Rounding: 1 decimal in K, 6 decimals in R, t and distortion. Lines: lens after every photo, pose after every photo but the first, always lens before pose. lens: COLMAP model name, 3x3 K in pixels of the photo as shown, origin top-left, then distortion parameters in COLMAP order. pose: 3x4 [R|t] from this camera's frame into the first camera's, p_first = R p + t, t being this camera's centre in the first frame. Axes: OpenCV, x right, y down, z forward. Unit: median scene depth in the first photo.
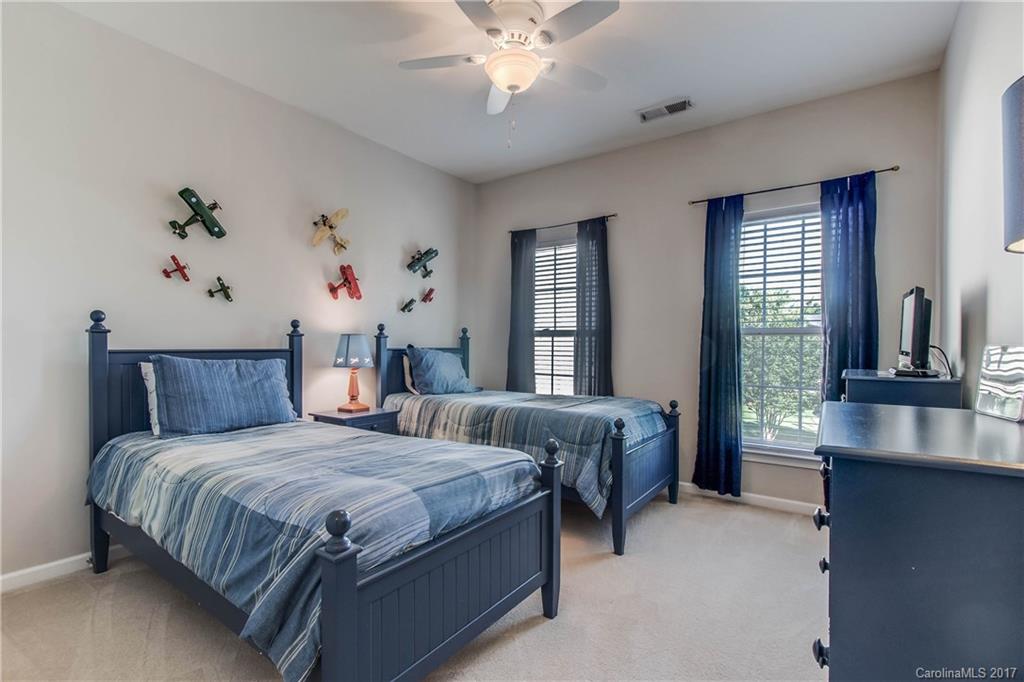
lens RADIAL K [[473.5, 0, 510.4], [0, 473.5, 344.9], [0, 0, 1]] dist [-0.001000, -0.001922]
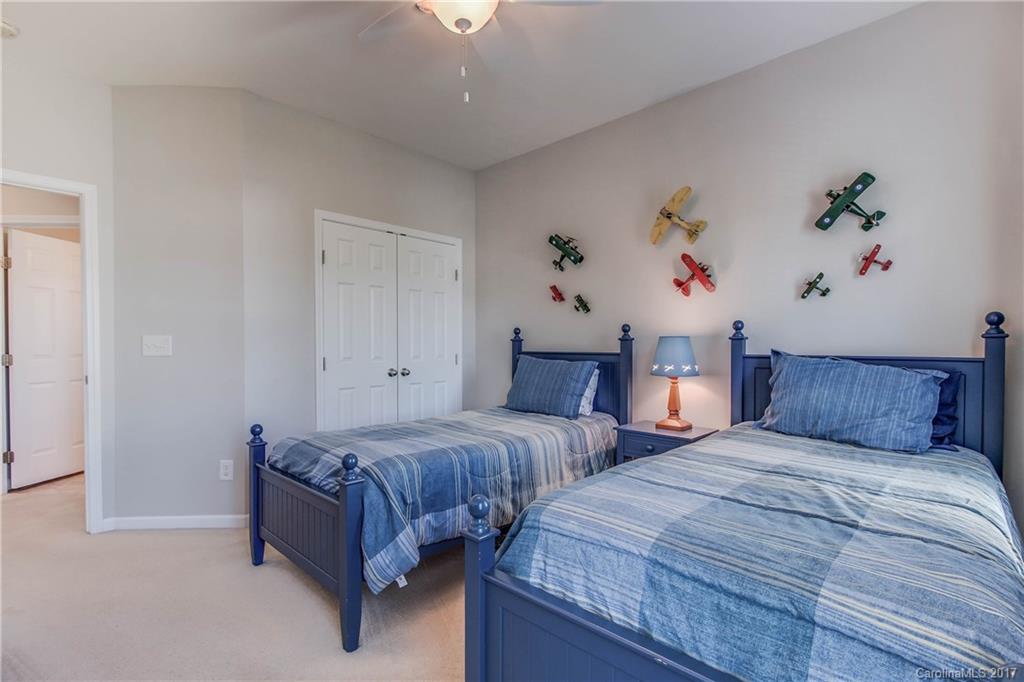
lens RADIAL K [[473.5, 0, 511.0], [0, 473.5, 344.1], [0, 0, 1]] dist [-0.001000, -0.001922]
pose [[-0.154982, -0.009753, -0.987869, 0.577010], [-0.006663, 0.999939, -0.008827, -0.000061], [0.987895, 0.005214, -0.155038, 0.902277]]
